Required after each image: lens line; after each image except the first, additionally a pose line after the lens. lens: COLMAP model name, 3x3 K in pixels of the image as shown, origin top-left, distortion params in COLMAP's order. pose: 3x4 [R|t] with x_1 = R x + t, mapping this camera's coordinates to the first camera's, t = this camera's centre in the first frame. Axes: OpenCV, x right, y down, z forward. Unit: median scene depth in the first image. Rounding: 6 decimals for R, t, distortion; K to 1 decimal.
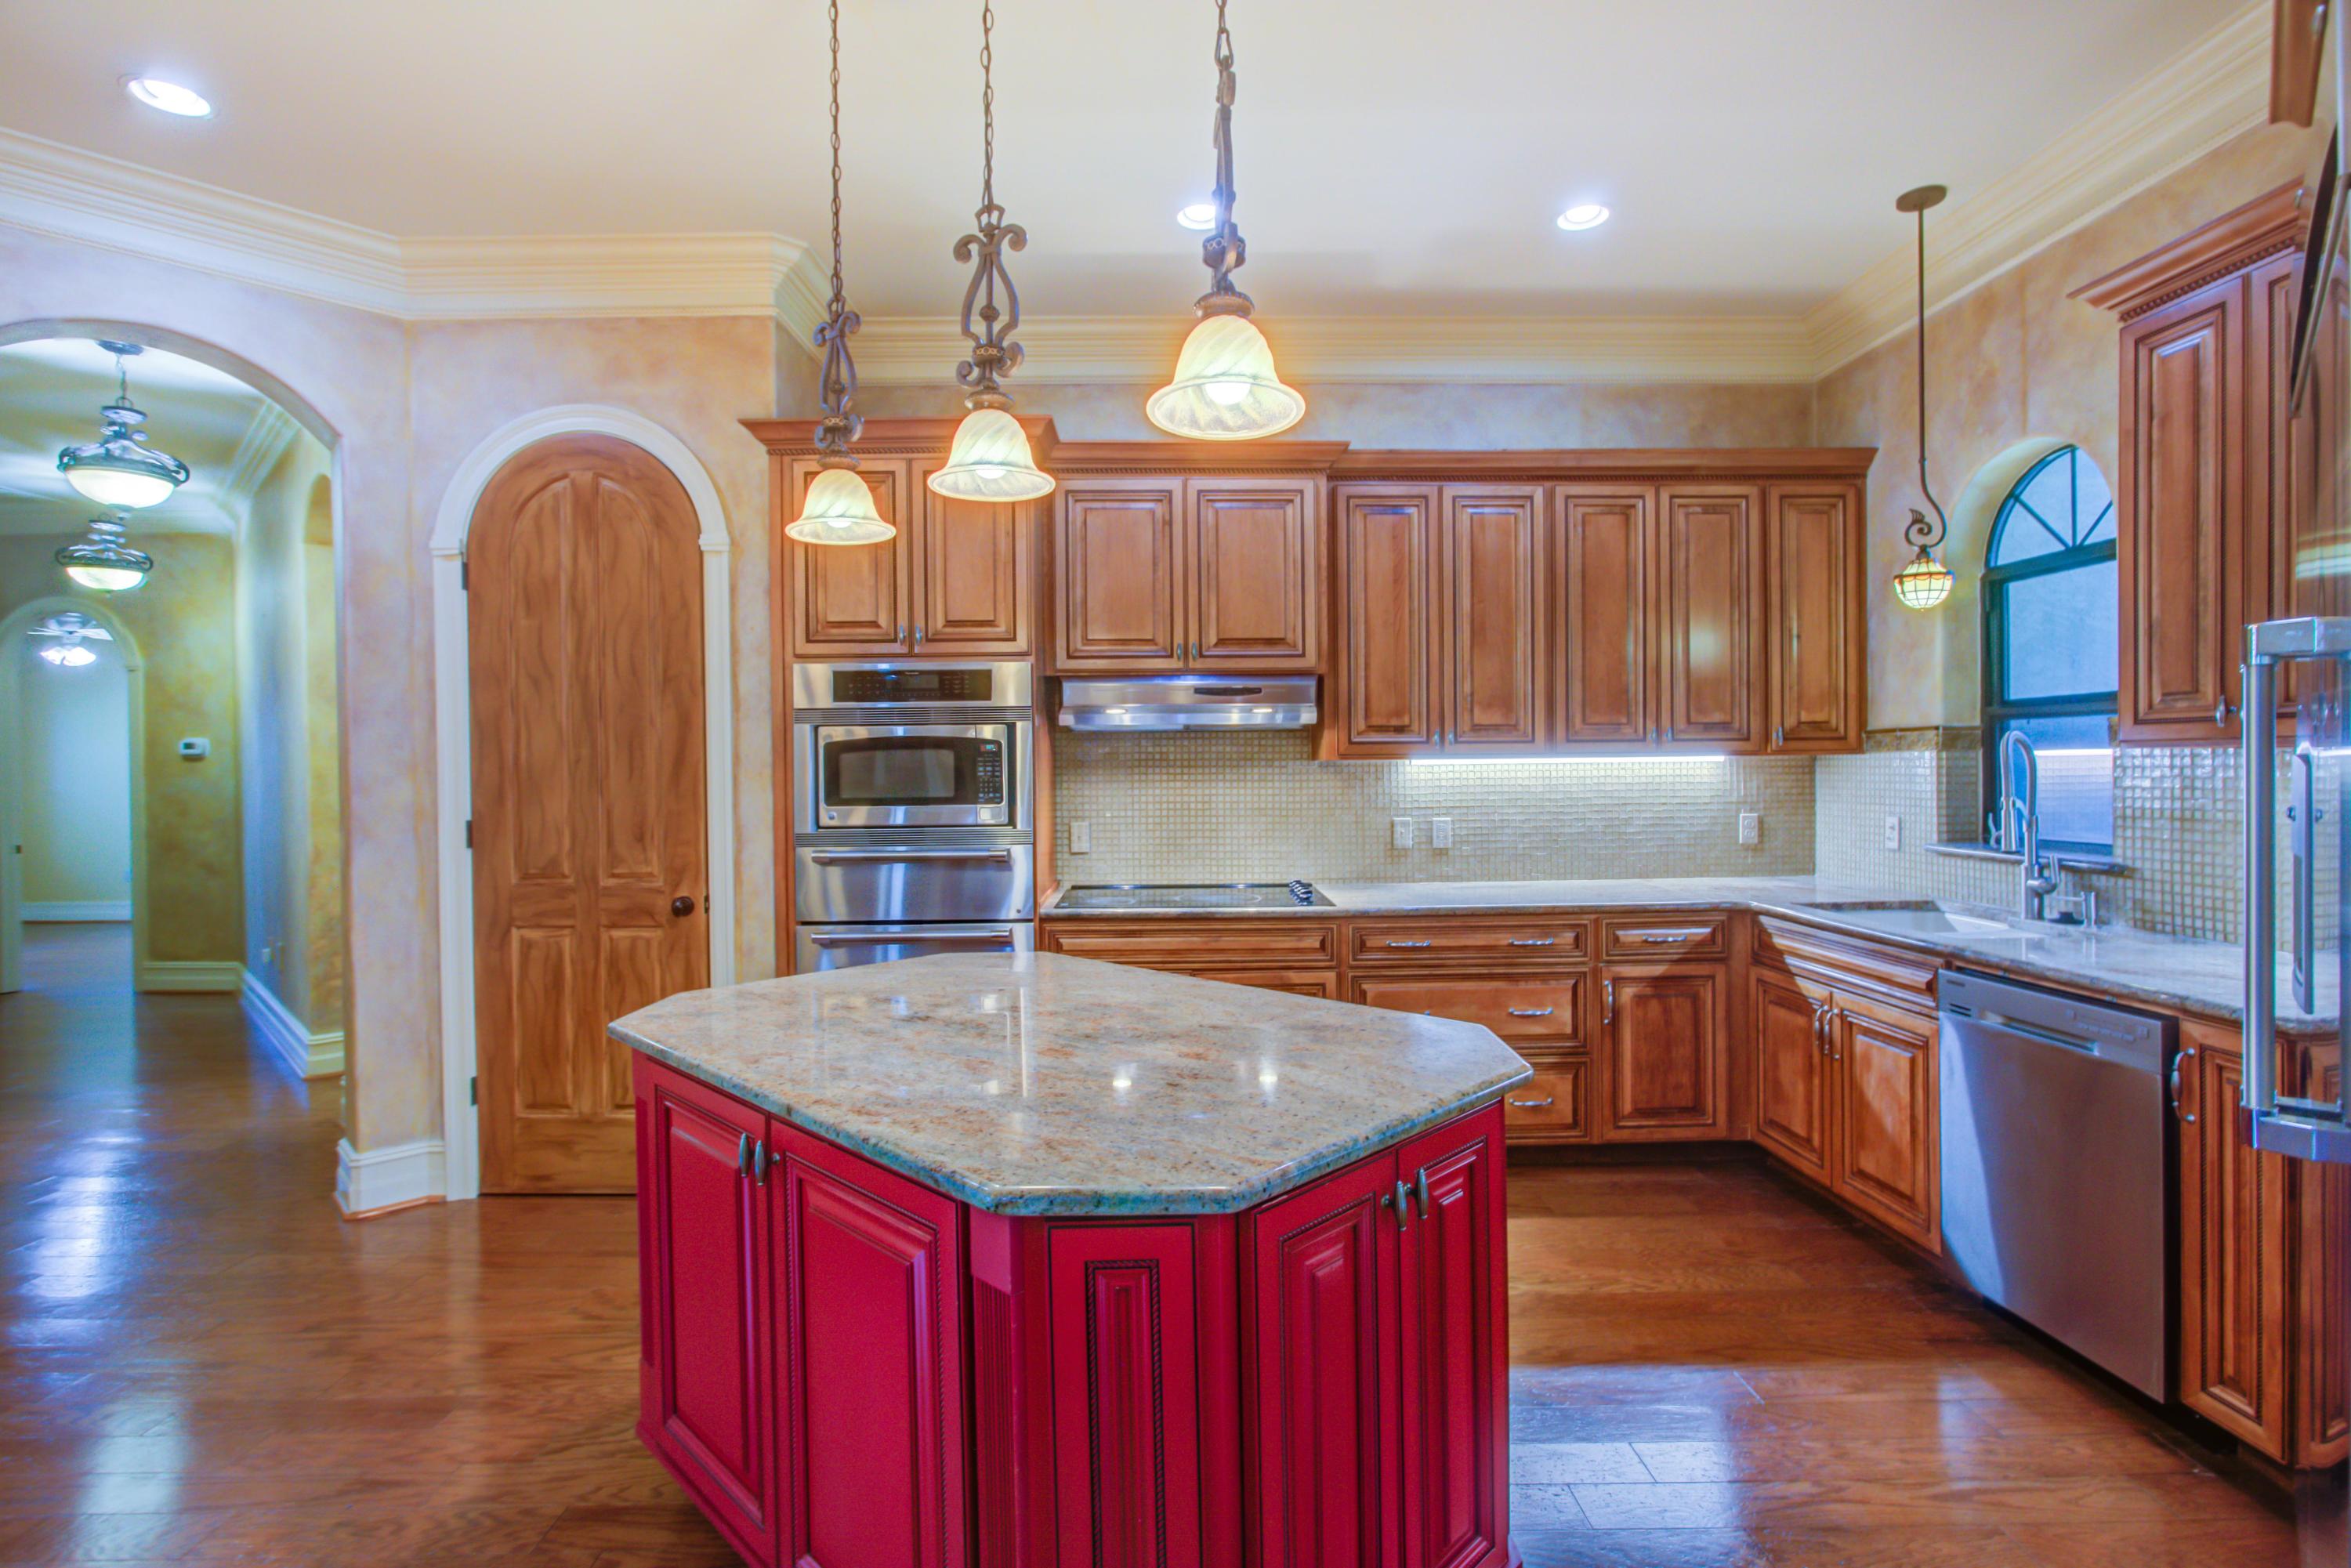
lens RADIAL K [[1111.0, 0, 1177.8], [0, 1111.0, 777.6], [0, 0, 1]] dist [-0.010827, 0.000800]
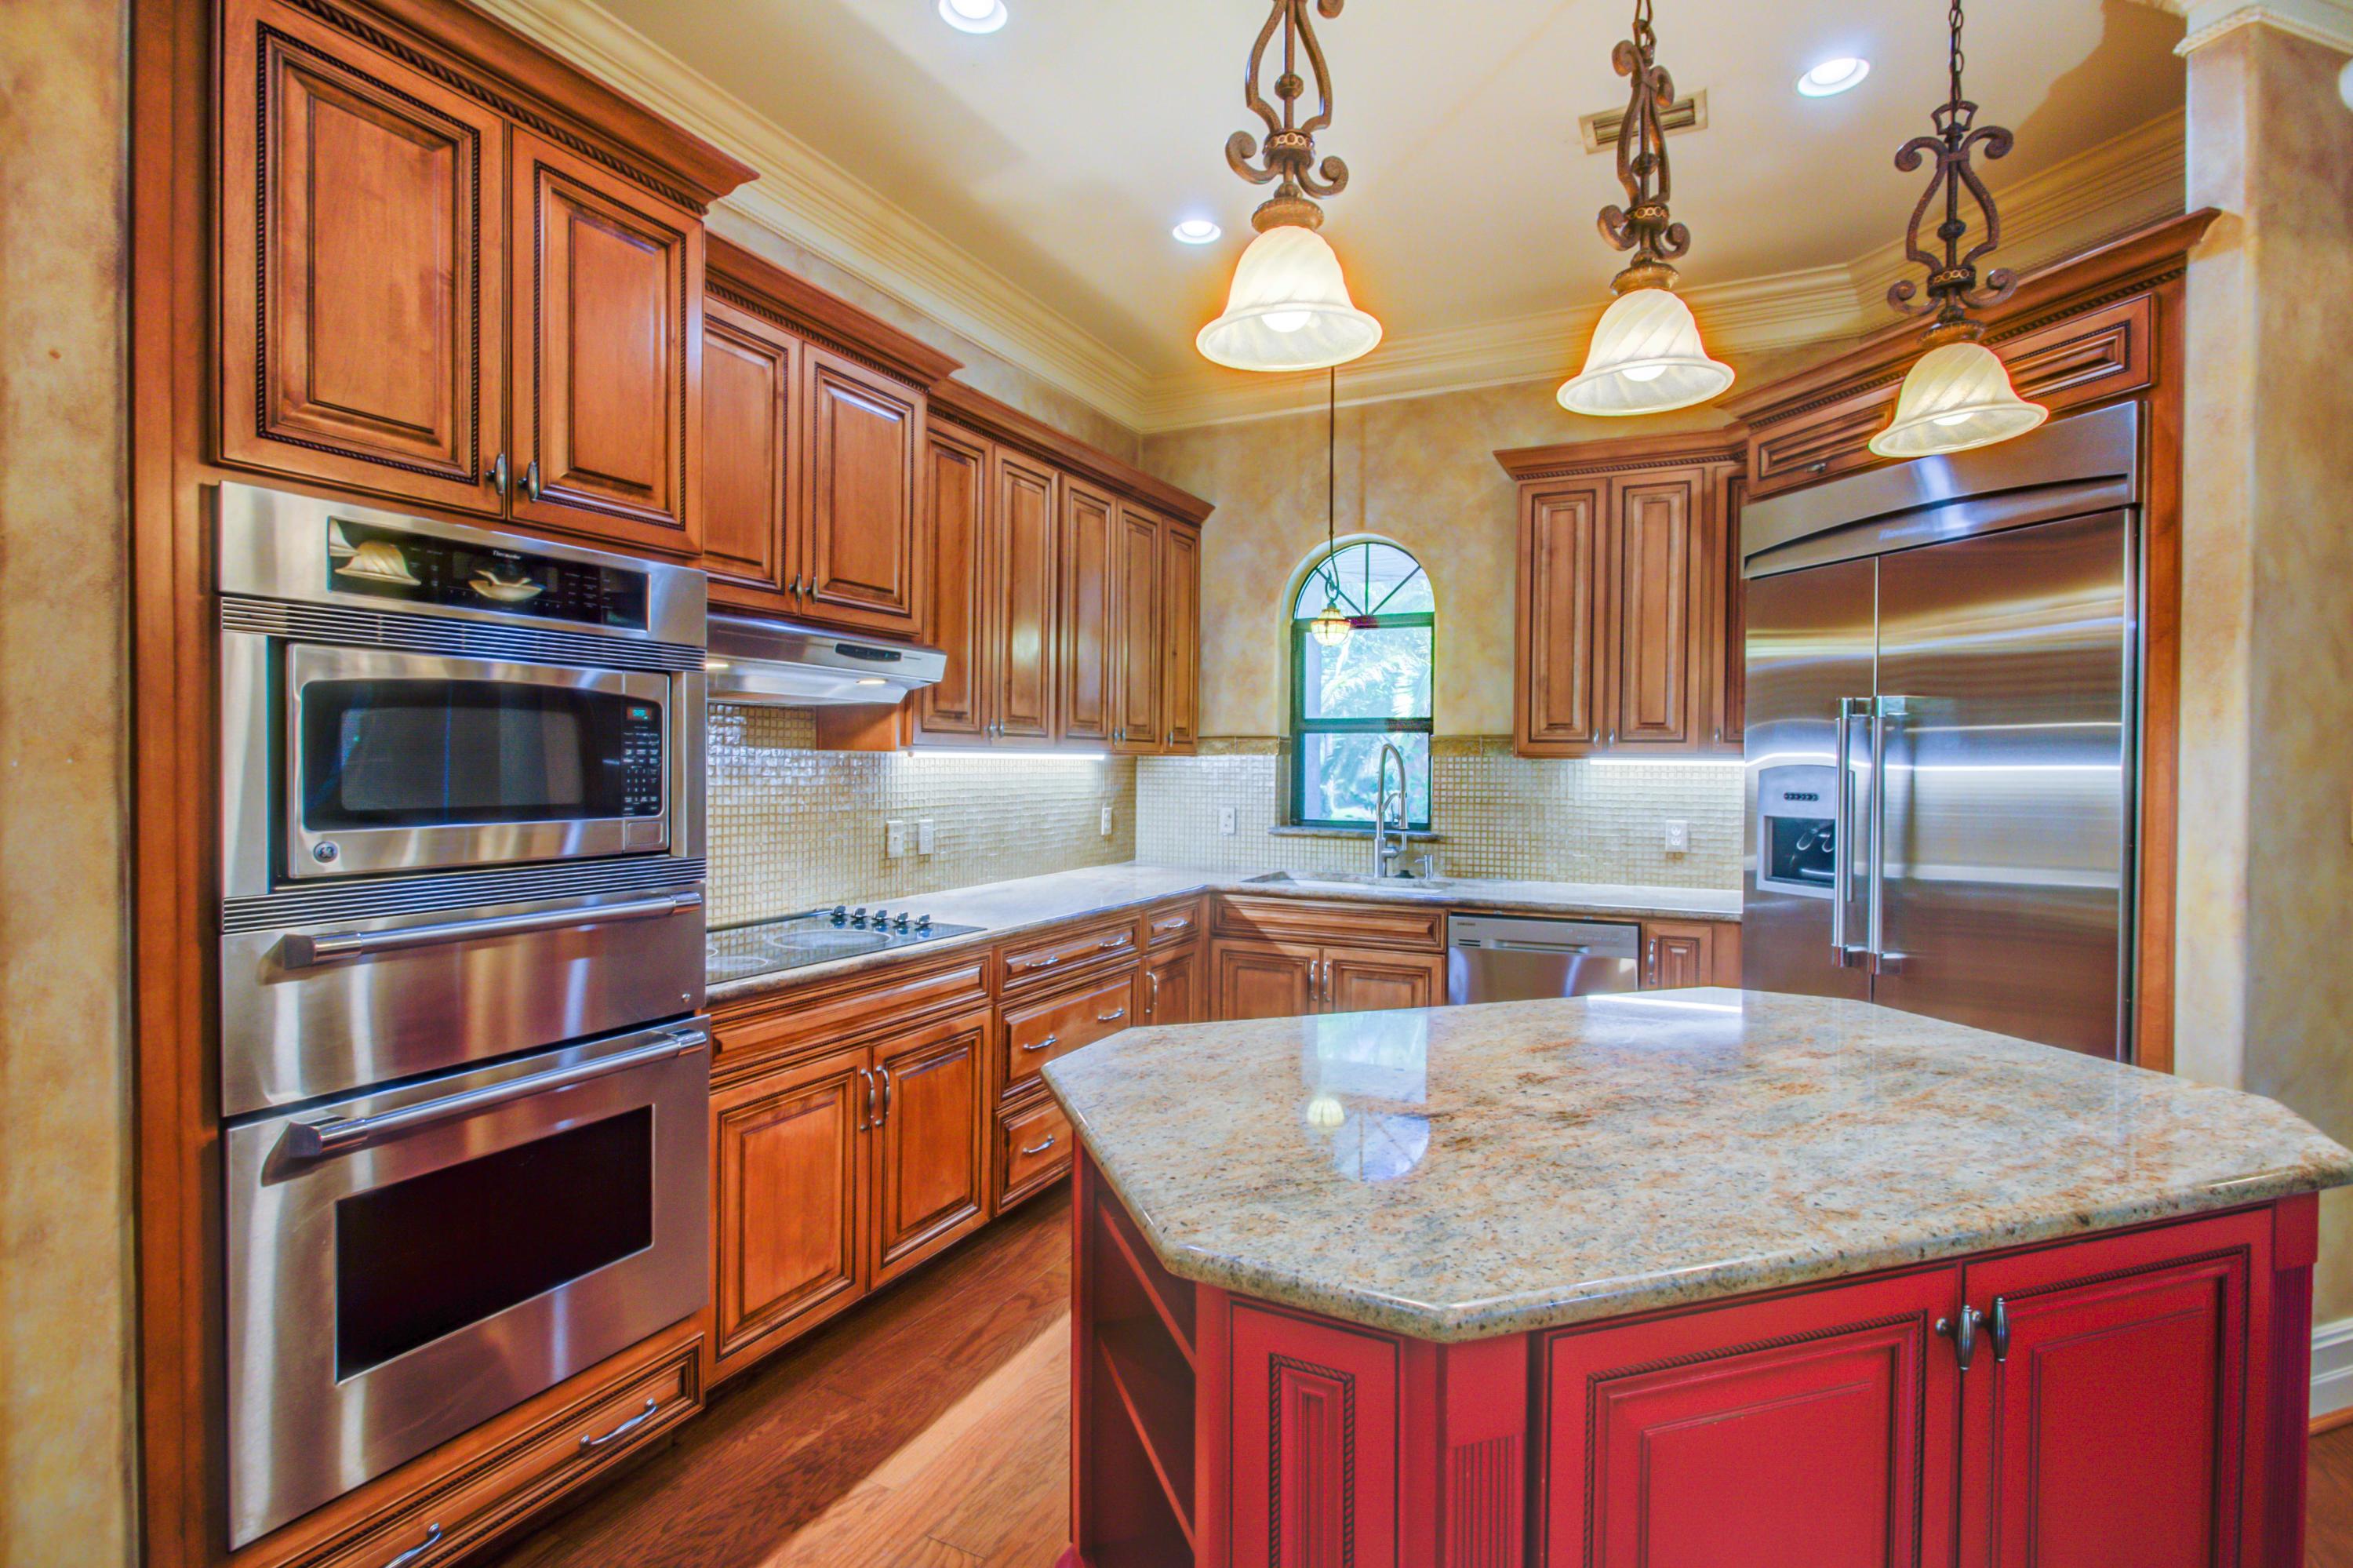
lens RADIAL K [[1124.4, 0, 1171.5], [0, 1124.4, 780.5], [0, 0, 1]] dist [-0.007312, 0.000247]
pose [[0.468649, 0.001348, 0.883383, -0.539251], [-0.005444, 0.999984, 0.001362, 0.004213], [-0.883368, -0.005448, 0.468649, 0.498408]]
